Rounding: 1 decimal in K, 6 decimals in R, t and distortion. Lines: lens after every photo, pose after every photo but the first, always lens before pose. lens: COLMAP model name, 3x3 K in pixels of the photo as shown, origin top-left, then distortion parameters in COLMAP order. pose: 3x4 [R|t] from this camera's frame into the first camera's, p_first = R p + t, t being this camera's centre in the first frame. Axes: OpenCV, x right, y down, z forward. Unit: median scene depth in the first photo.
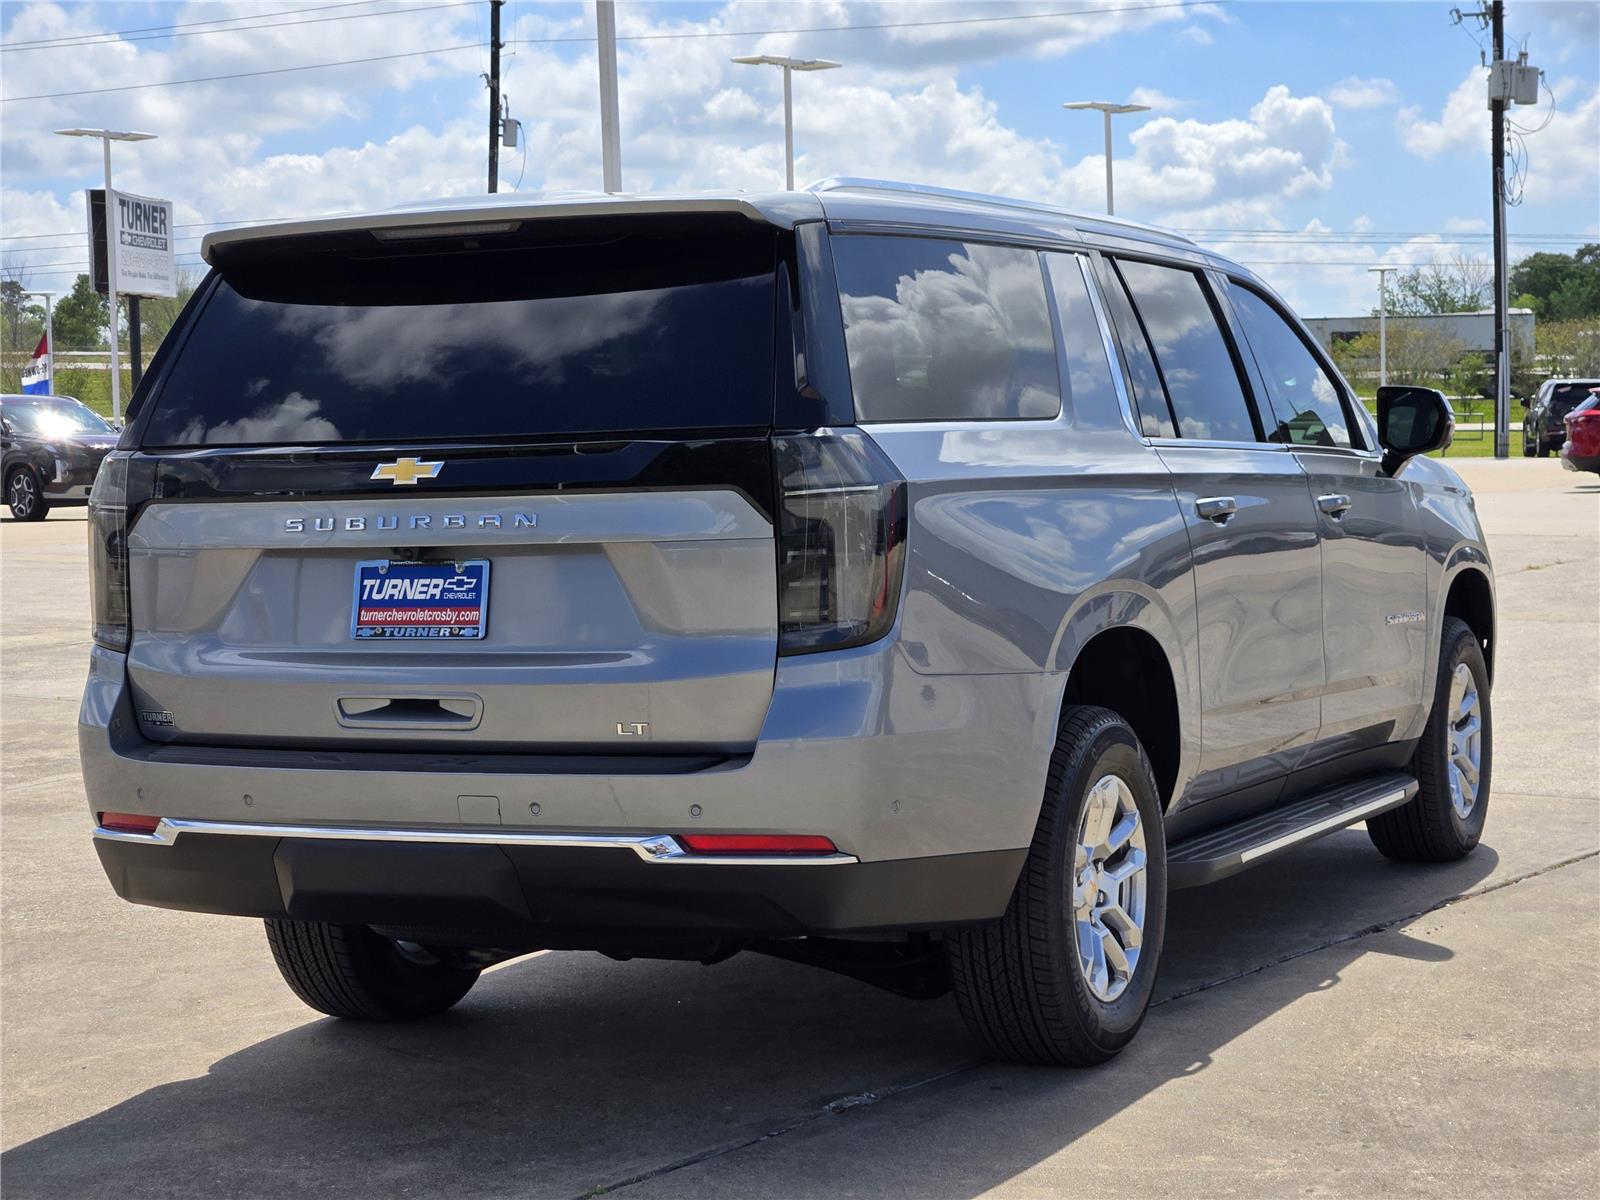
lens RADIAL K [[2946.1, 0, 810.7], [0, 2946.1, 596.1], [0, 0, 1]] dist [0.019731, 0.000000]
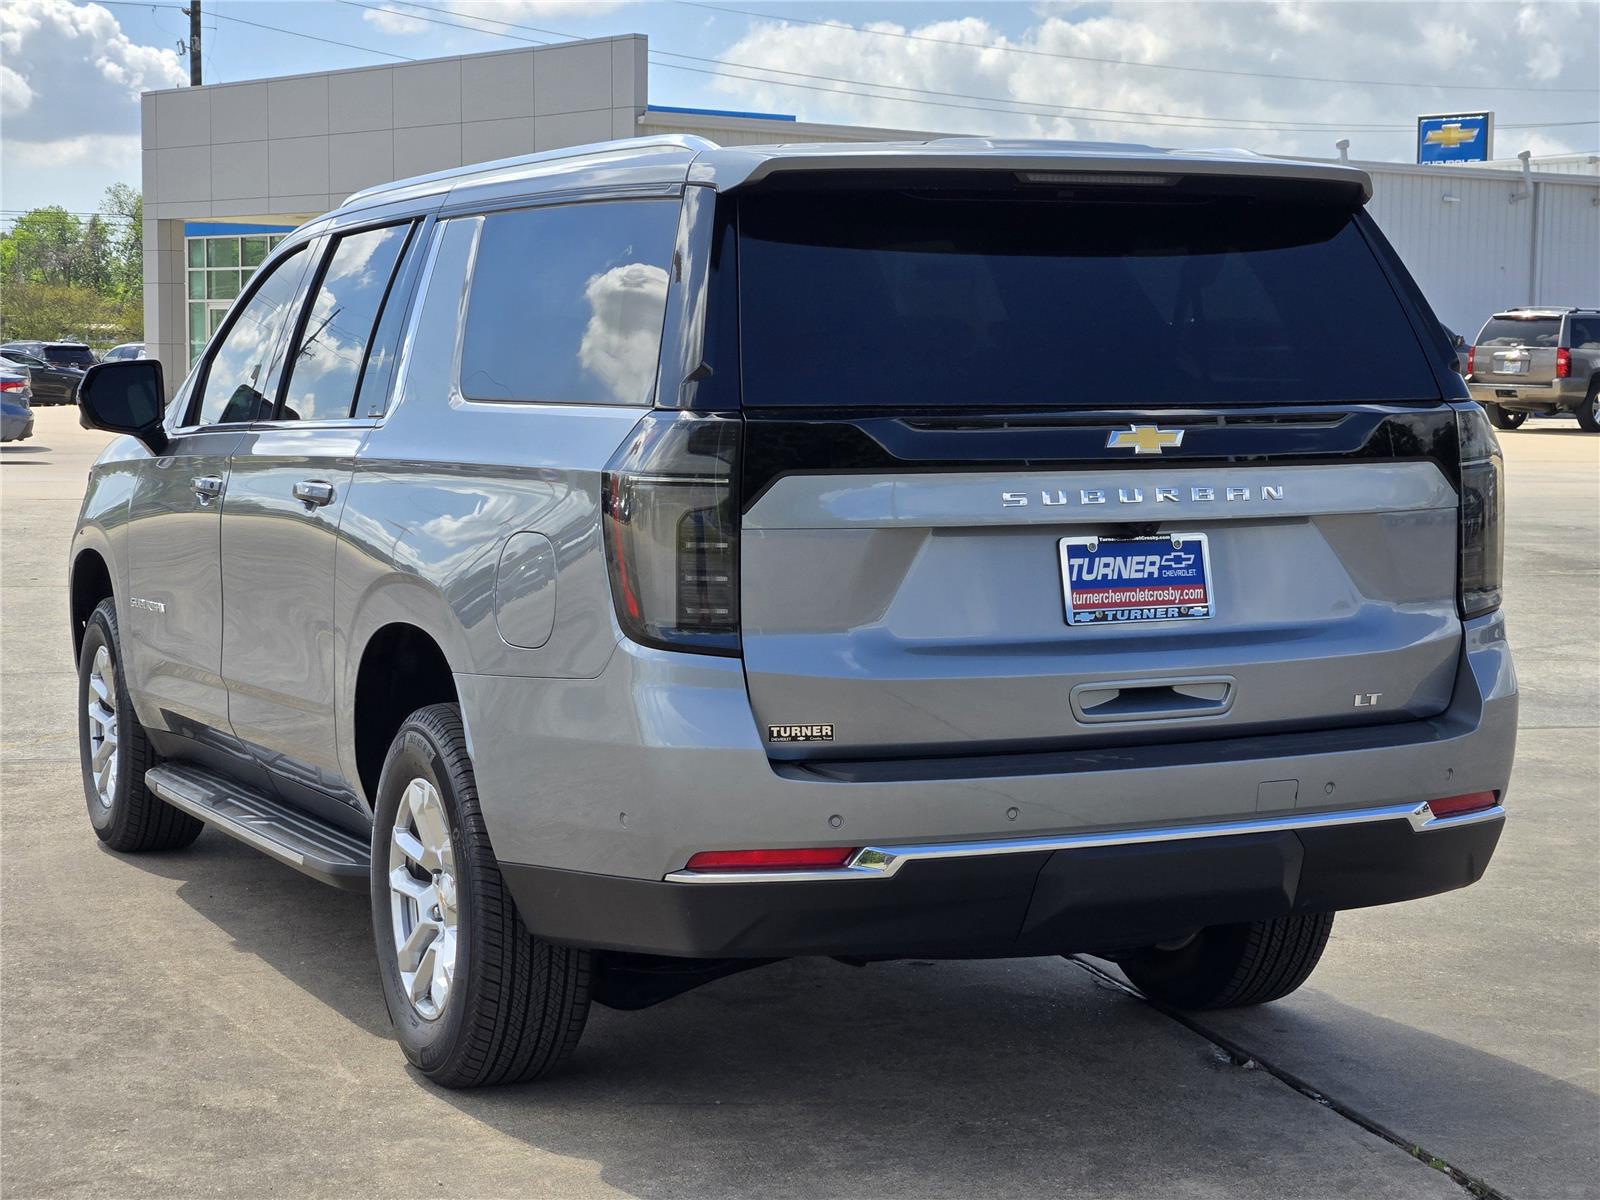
lens RADIAL K [[2946.1, 0, 799.9], [0, 2946.1, 593.0], [0, 0, 1]] dist [0.019731, 0.000000]
pose [[0.617172, -0.033372, 0.786120, -0.925629], [0.023135, 0.999438, 0.024265, -0.019181], [-0.786488, 0.003212, 0.617598, 0.512558]]
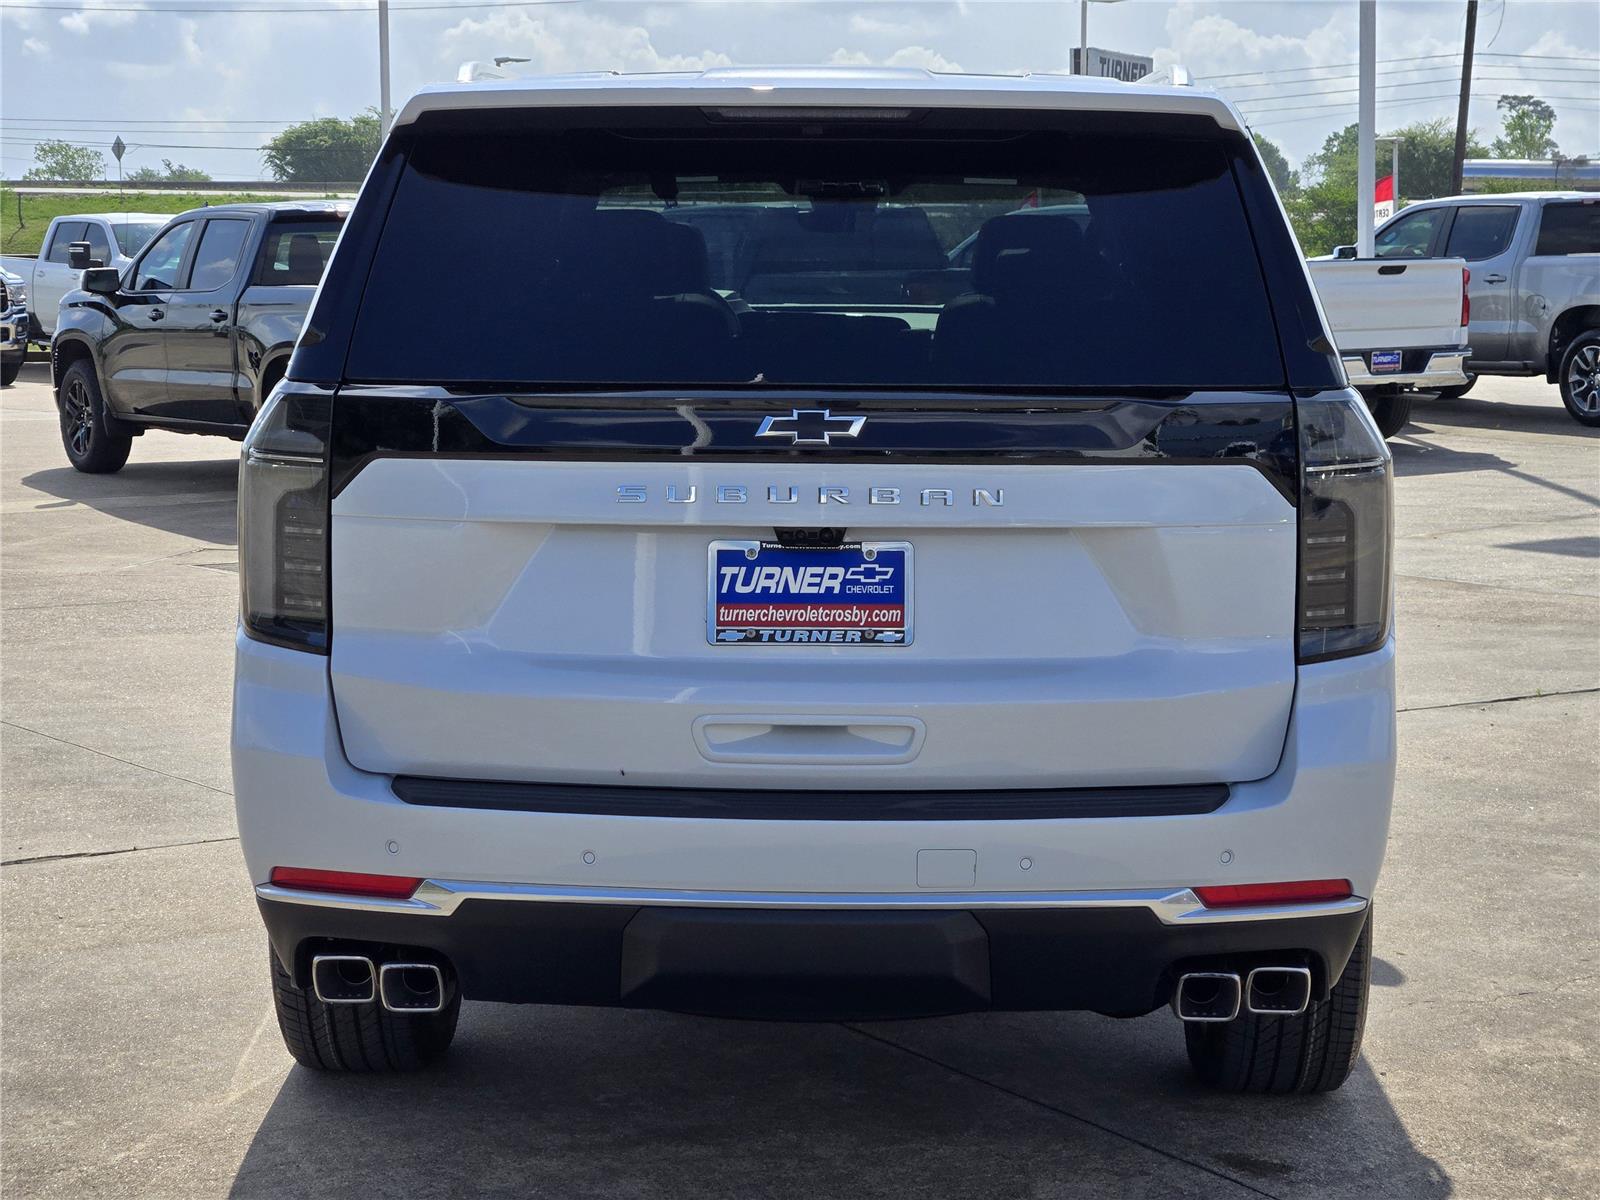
lens RADIAL K [[2946.1, 0, 806.4], [0, 2946.1, 595.6], [0, 0, 1]] dist [0.019731, 0.000000]
pose [[0.910659, -0.017020, 0.412809, -0.454777], [-0.011639, 0.997698, 0.066810, -0.050282], [-0.412995, -0.065646, 0.908364, 0.294293]]
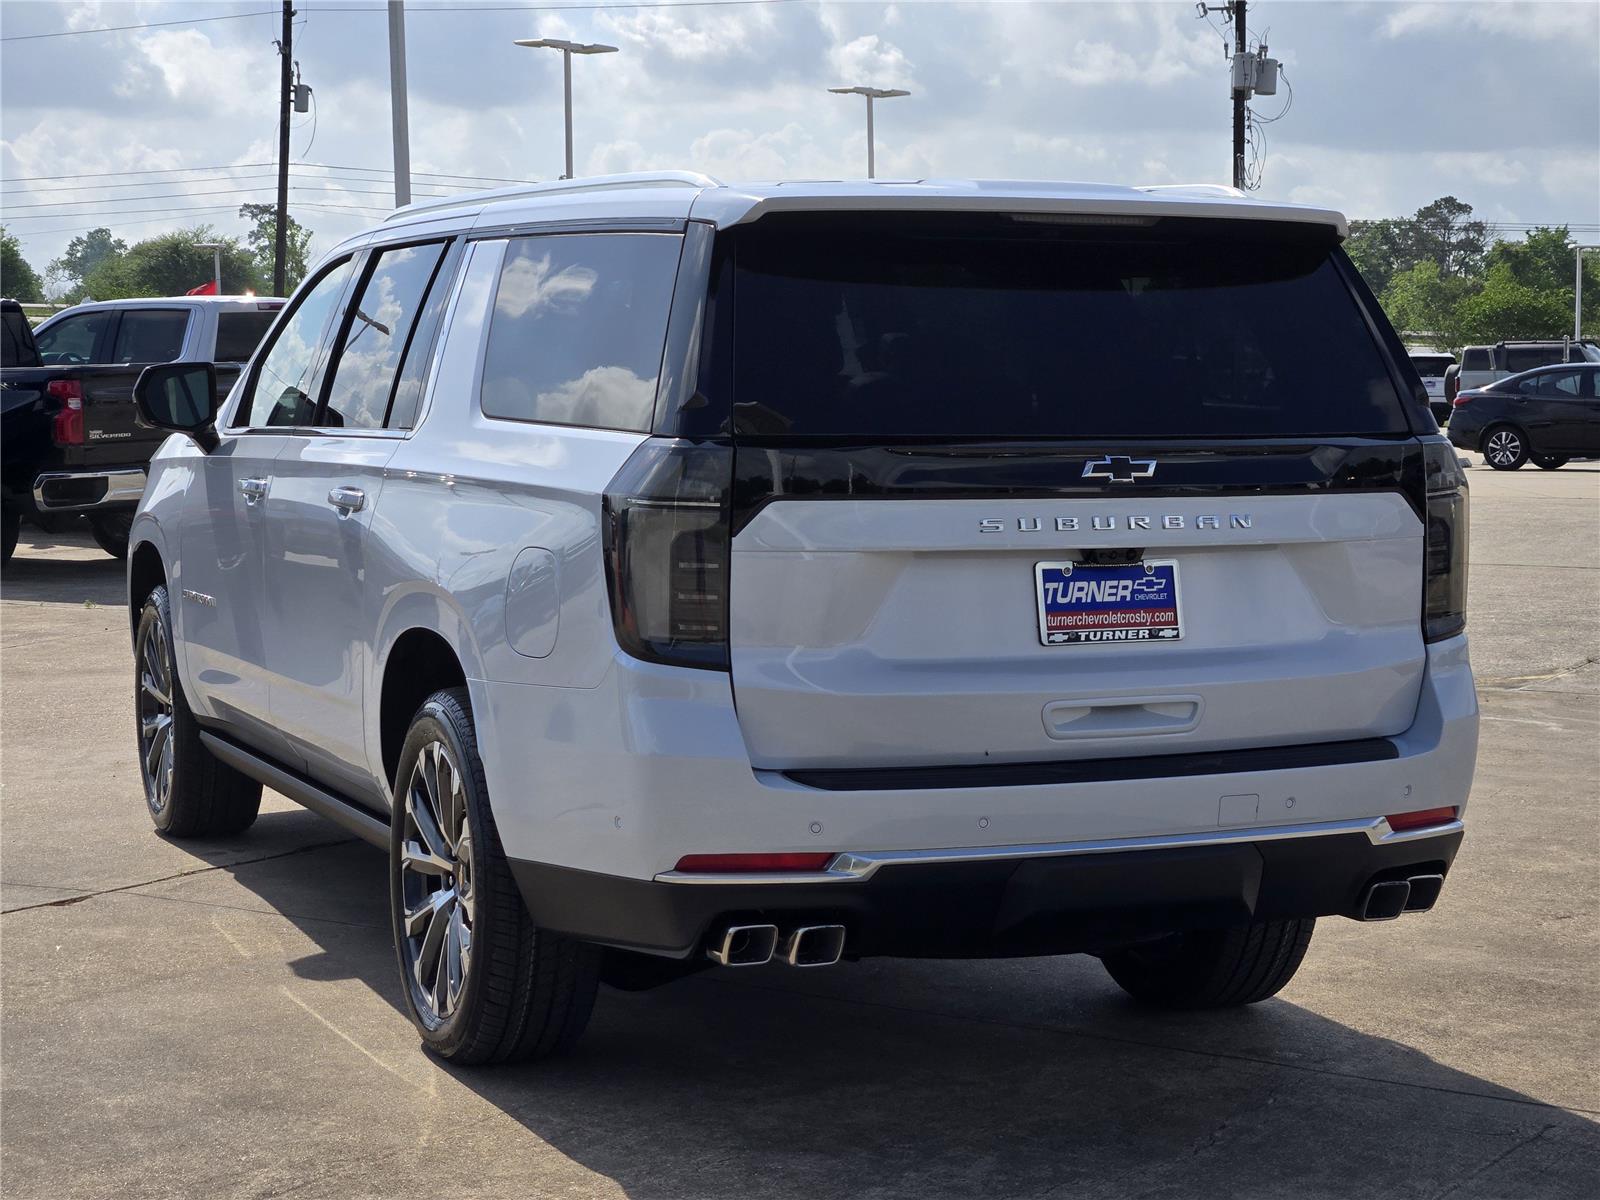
lens RADIAL K [[2946.1, 0, 807.0], [0, 2946.1, 602.5], [0, 0, 1]] dist [0.019731, 0.000000]
pose [[0.636654, -0.031473, 0.770507, -0.946632], [0.009506, 0.999411, 0.032969, -0.031620], [-0.771091, -0.013665, 0.636578, 0.458168]]
